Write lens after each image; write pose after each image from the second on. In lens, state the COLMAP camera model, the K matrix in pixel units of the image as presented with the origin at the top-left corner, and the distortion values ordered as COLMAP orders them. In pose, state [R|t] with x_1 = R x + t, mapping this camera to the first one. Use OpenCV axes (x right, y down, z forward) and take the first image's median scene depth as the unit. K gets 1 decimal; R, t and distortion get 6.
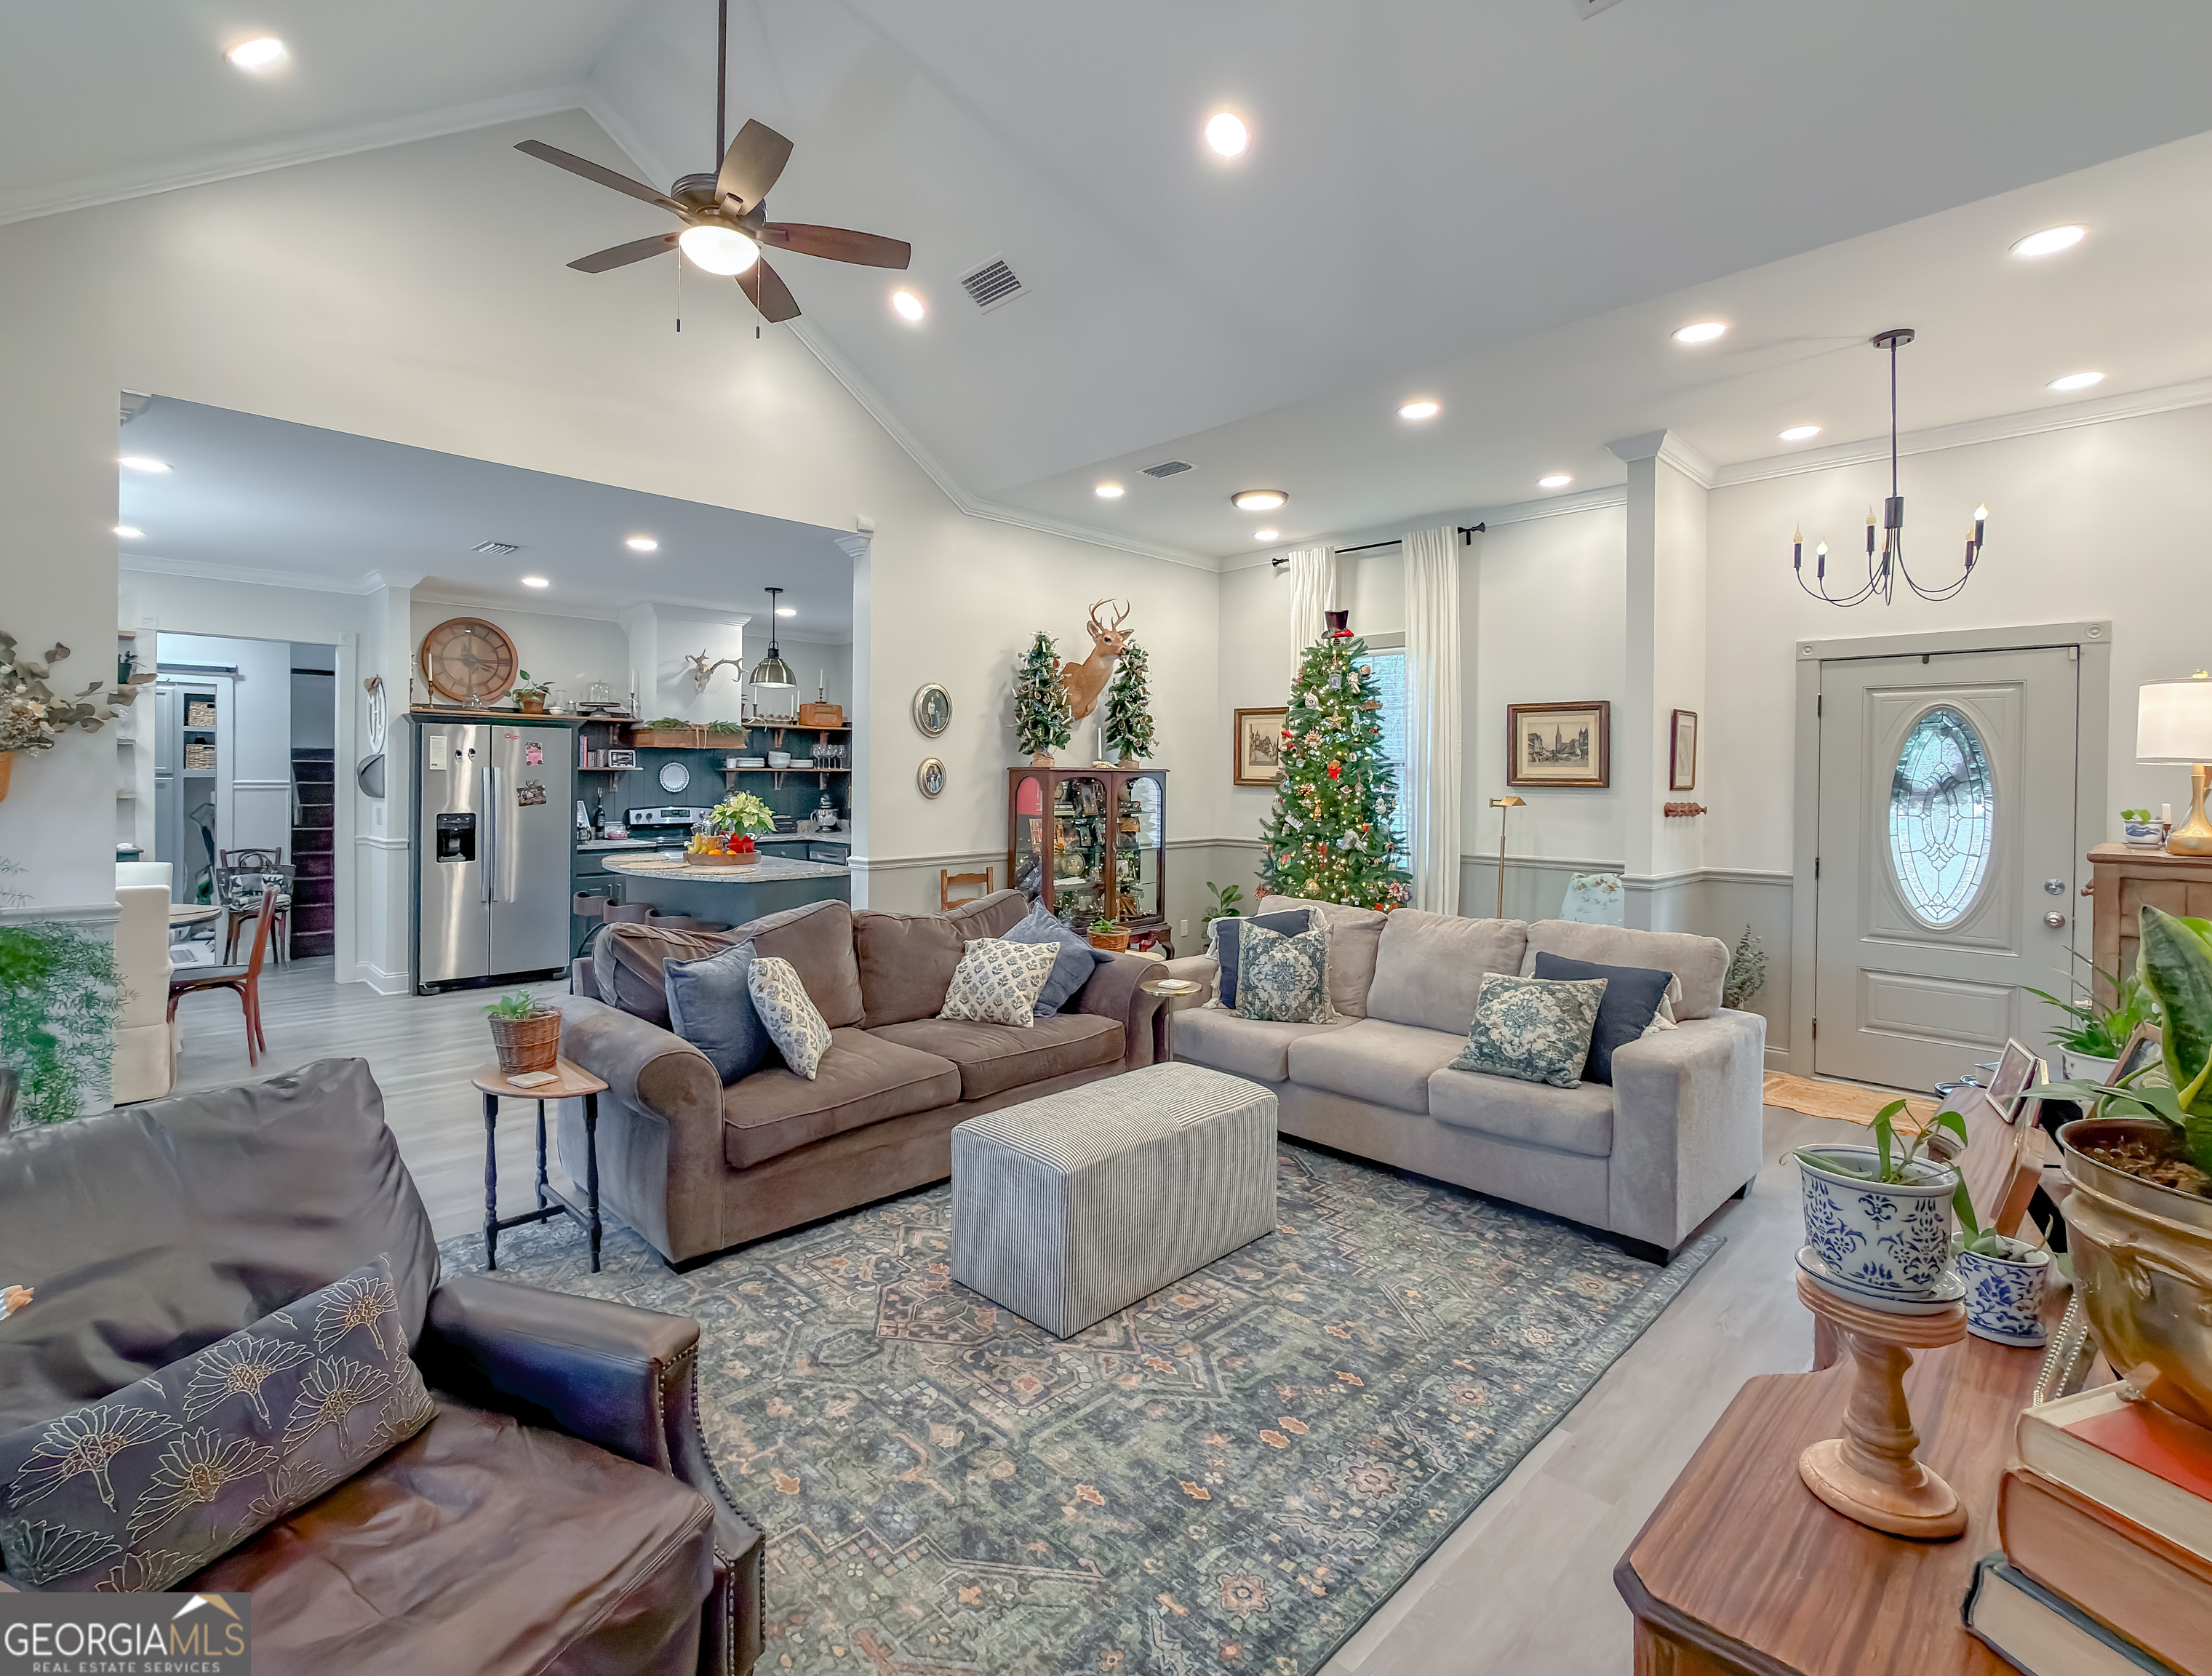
lens RADIAL K [[1083.7, 0, 1098.3], [0, 1083.7, 786.6], [0, 0, 1]] dist [-0.001547, -0.000392]
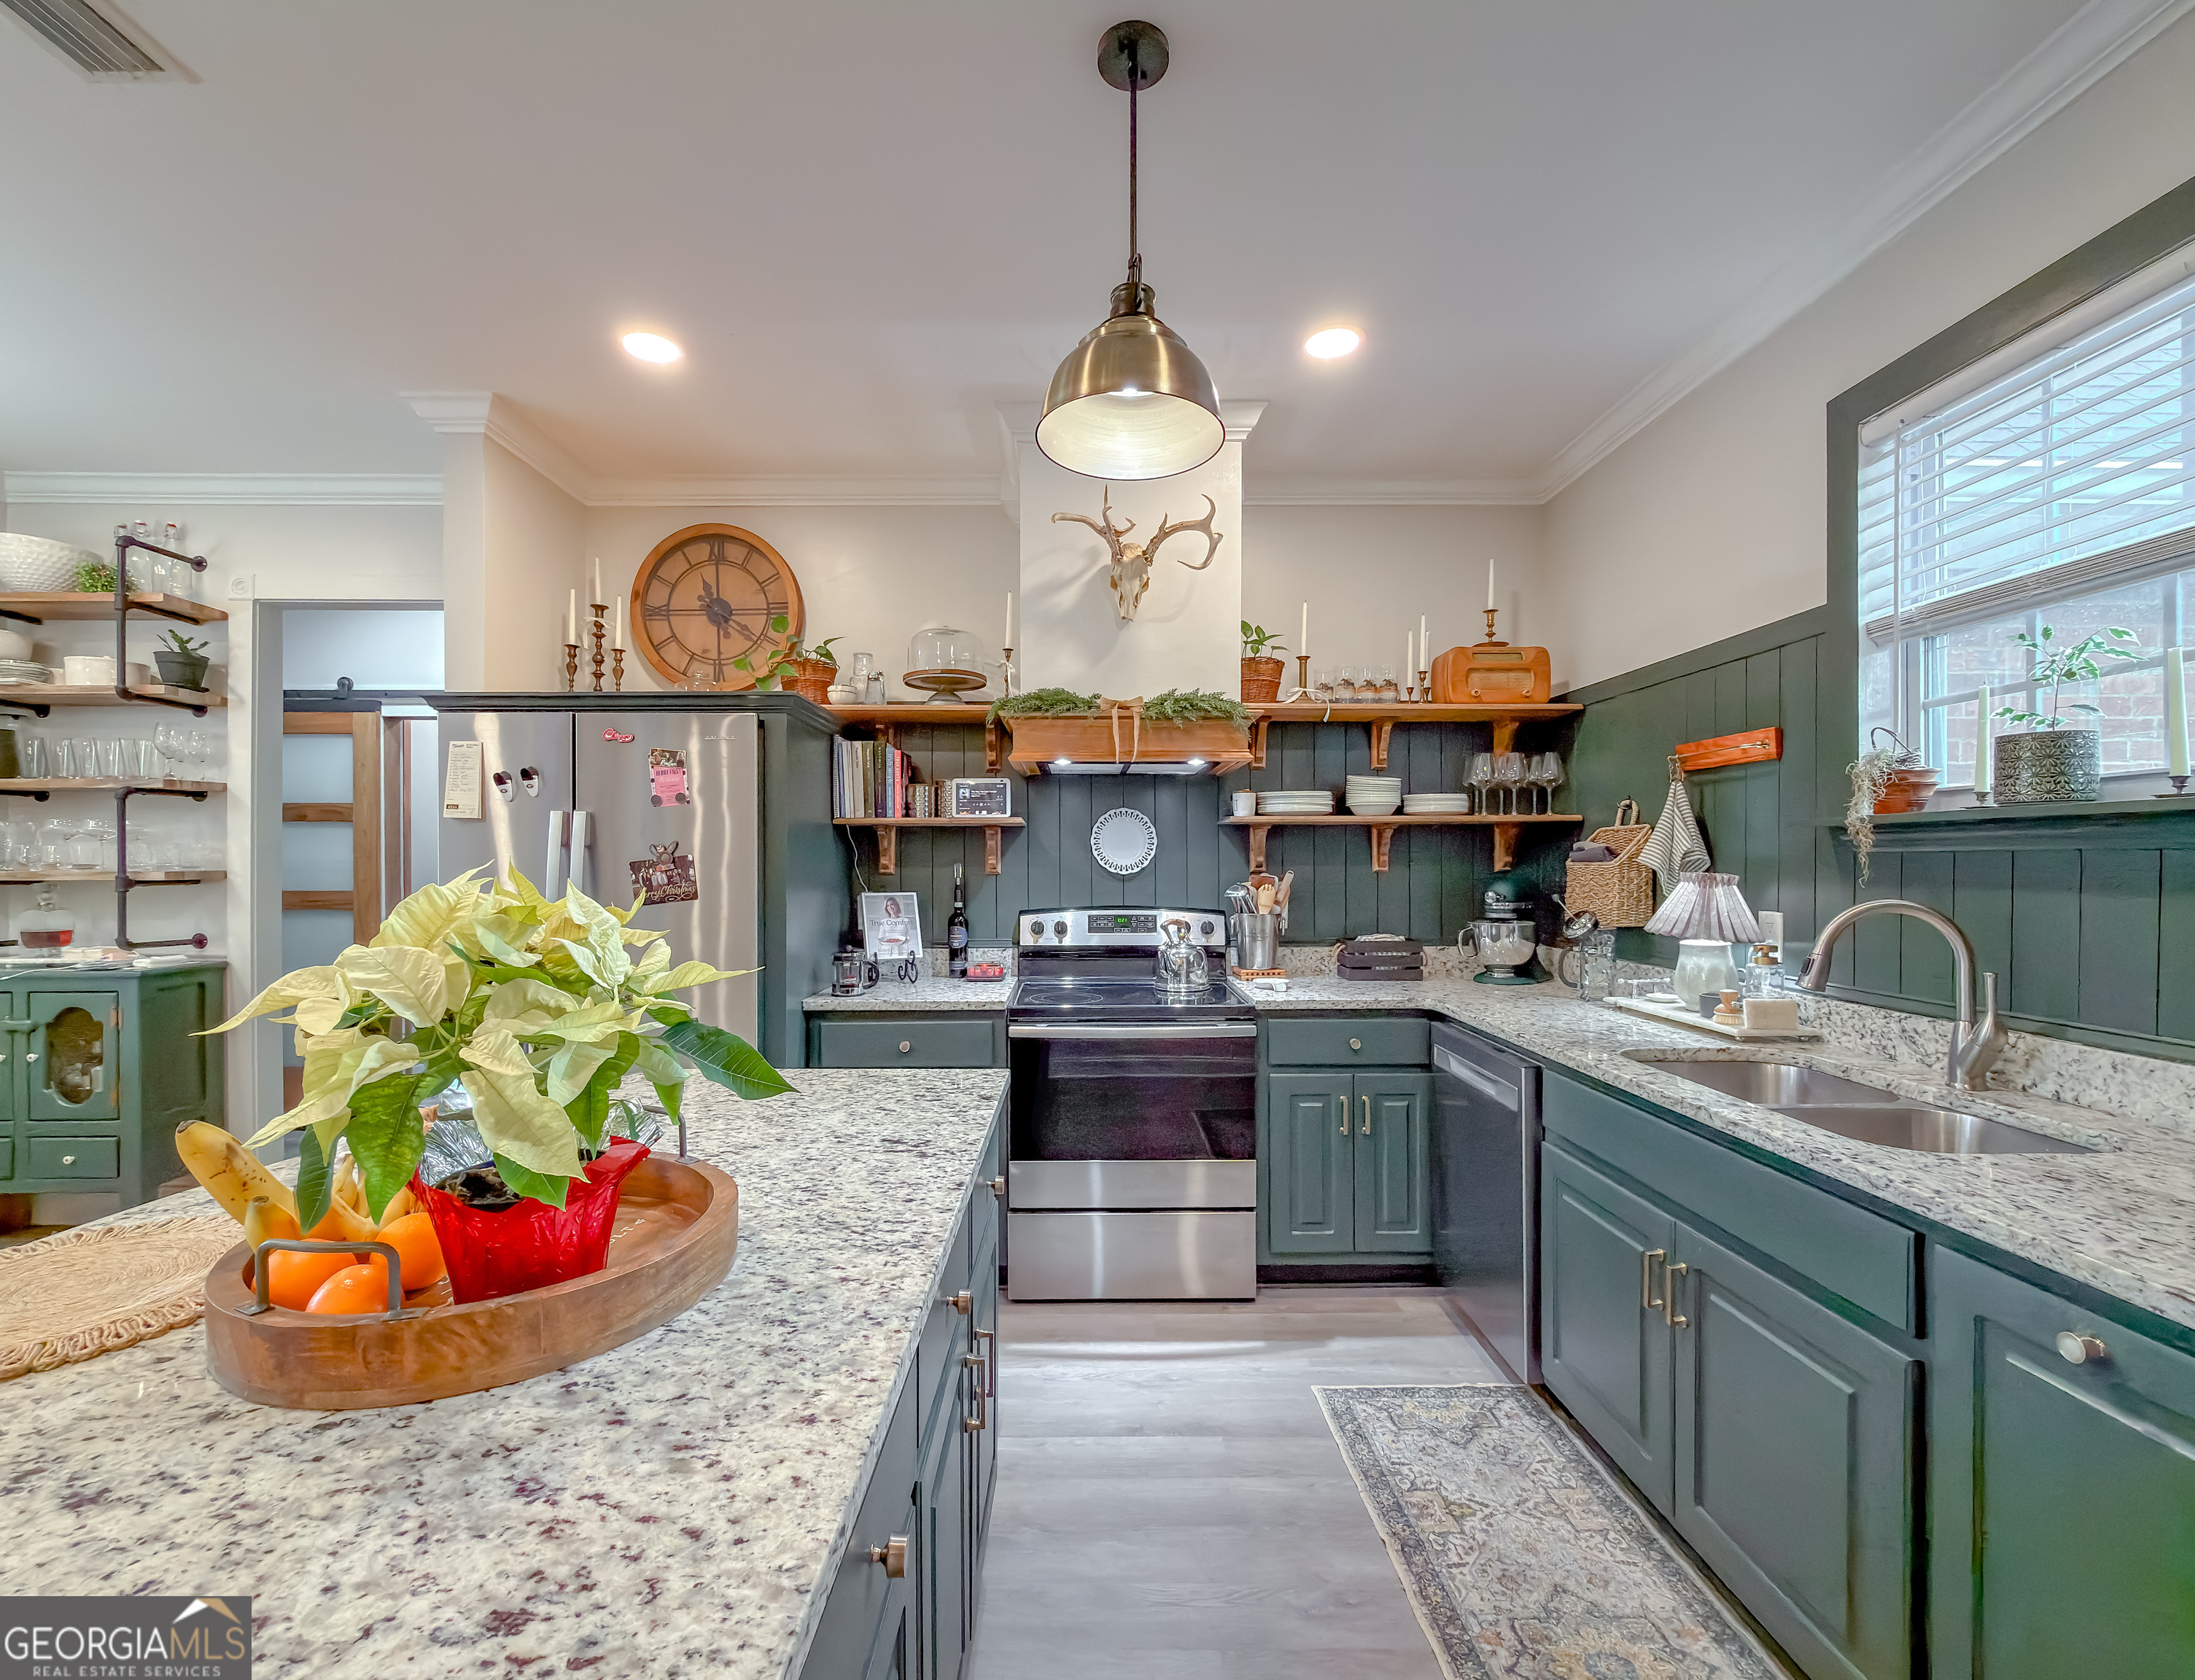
lens RADIAL K [[950.3, 0, 1071.3], [0, 950.3, 868.9], [0, 0, 1]] dist [-0.001202, 0.000051]
pose [[0.706539, -0.004303, -0.707661, -0.177720], [-0.000589, 0.999978, -0.006669, 0.007146], [0.707673, 0.005129, 0.706521, 0.954341]]
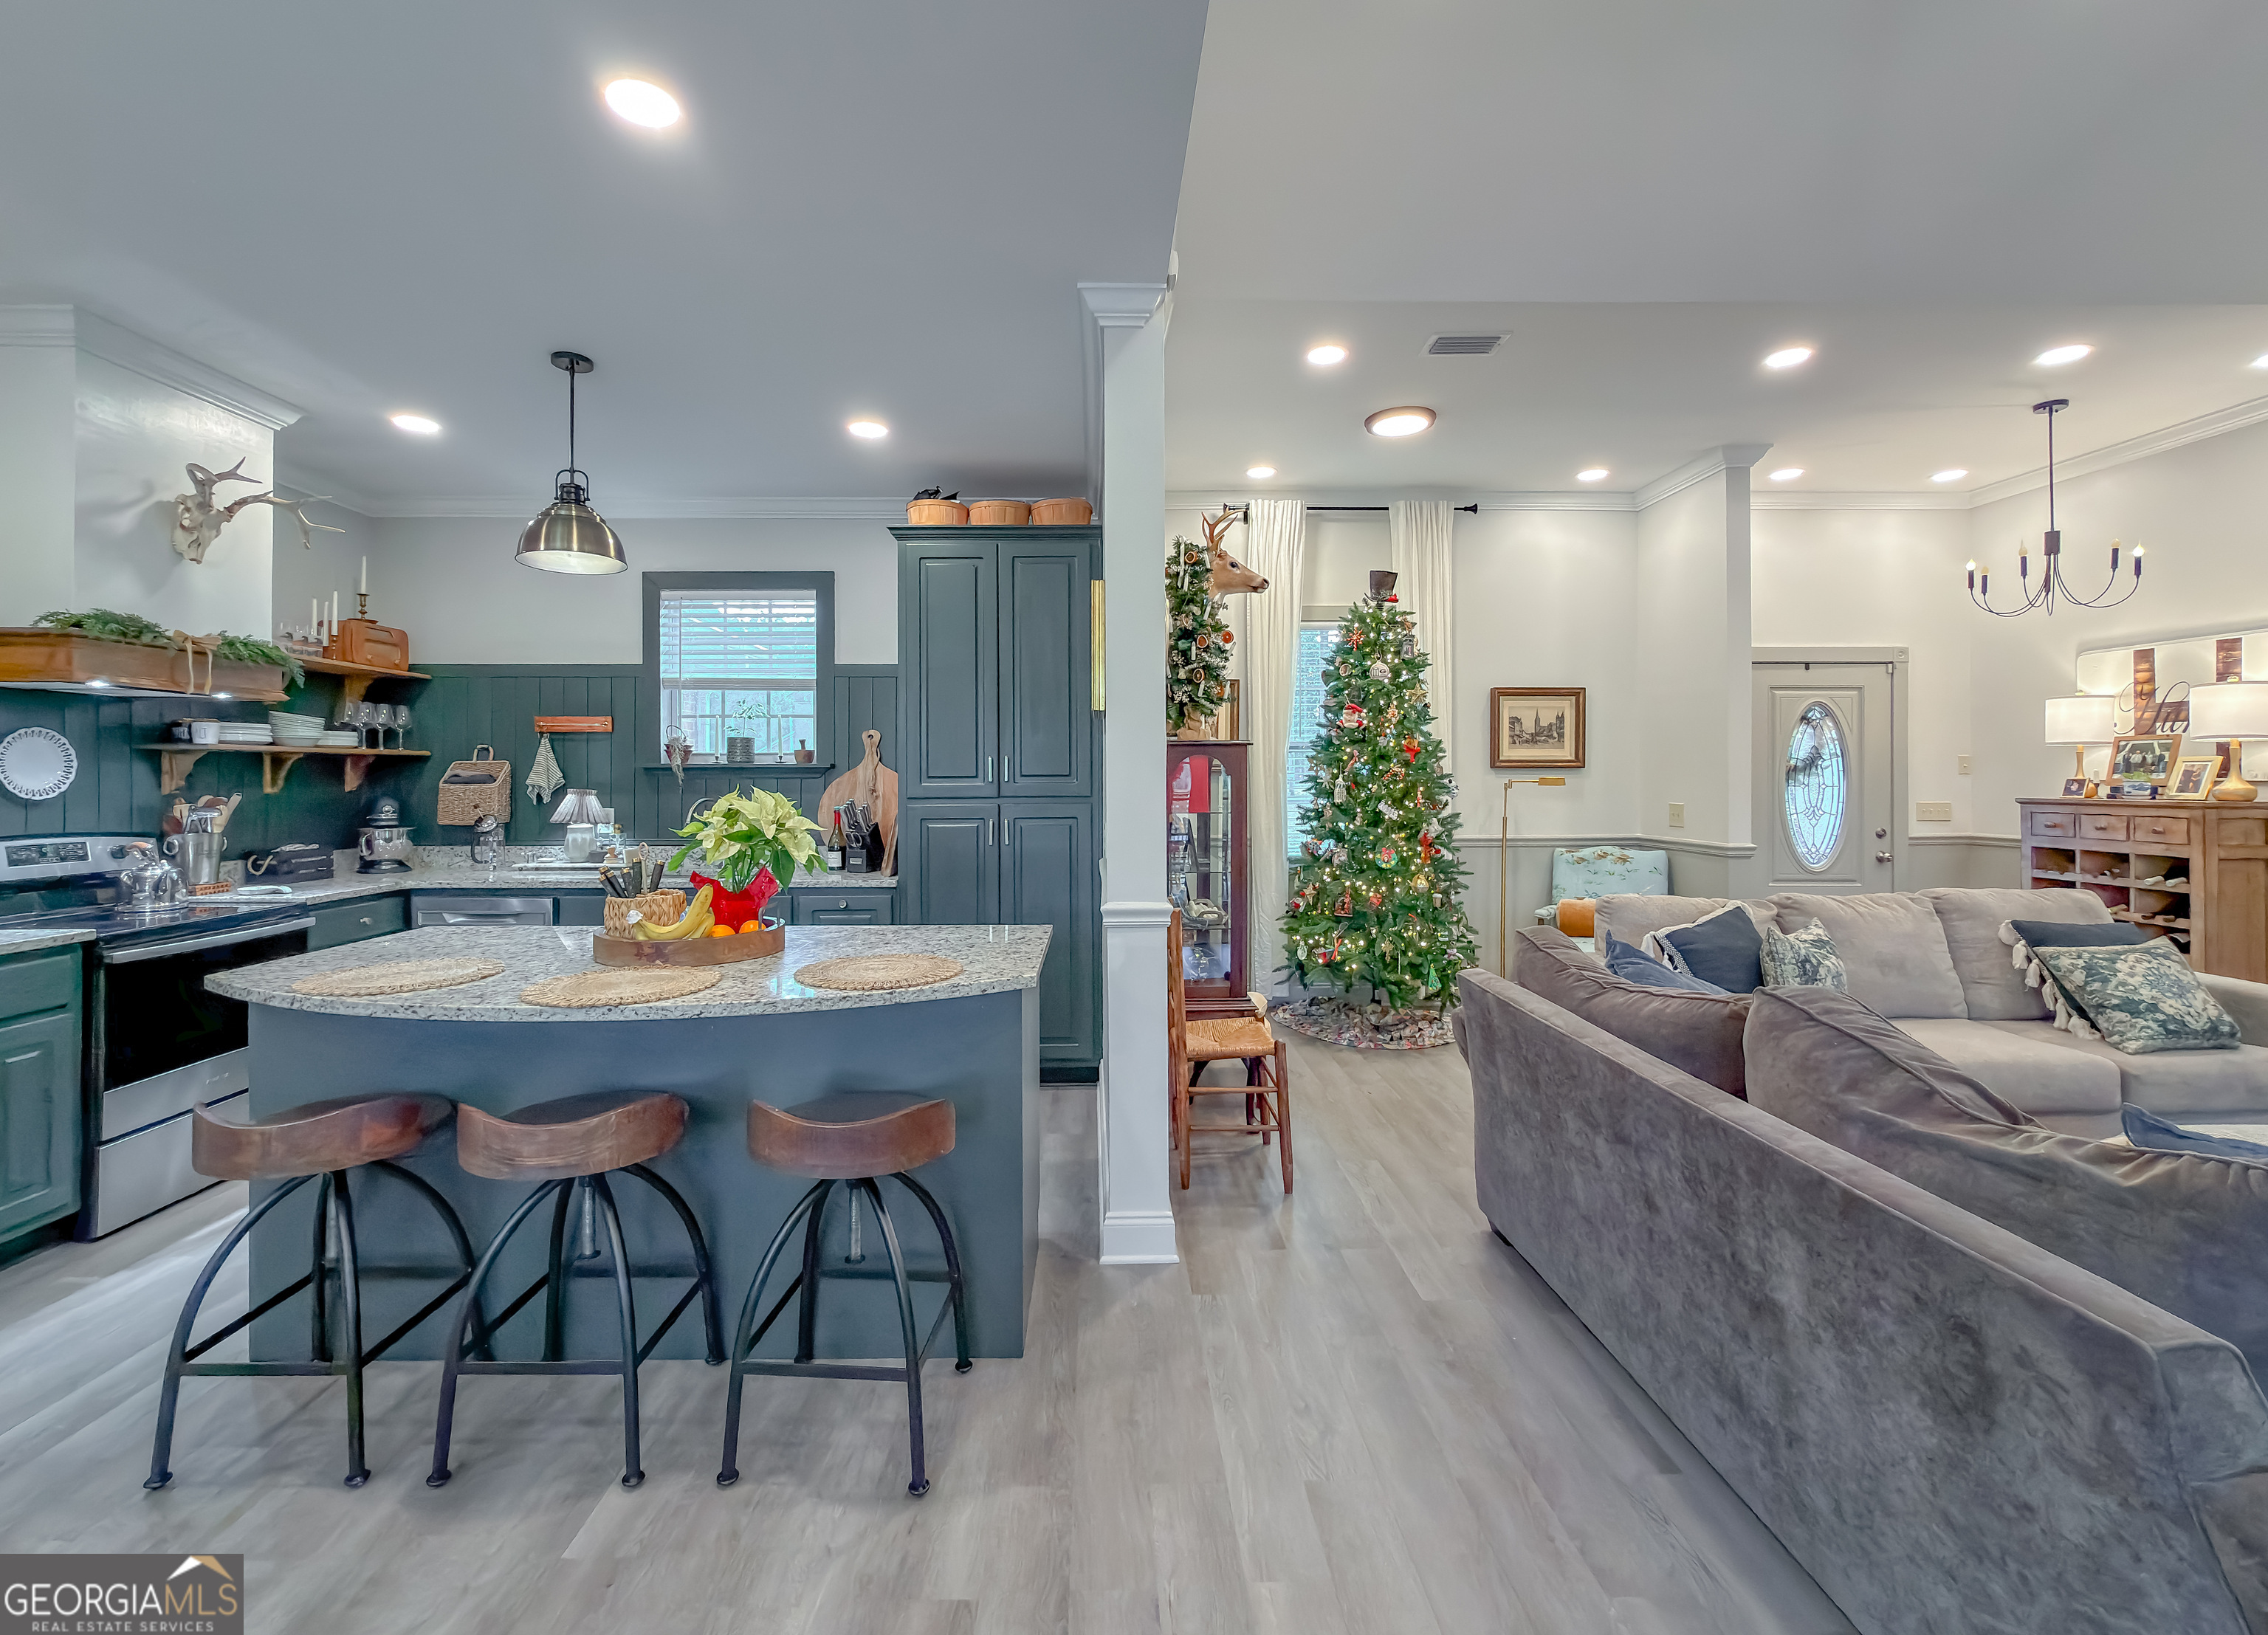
lens RADIAL K [[973.6, 0, 1129.5], [0, 973.6, 777.0], [0, 0, 1]] dist [0.000478, -0.000132]
pose [[0.681722, -0.008793, 0.731559, -0.509119], [0.015787, 0.999872, -0.002693, 0.005179], [-0.731441, 0.013385, 0.681773, 0.611207]]
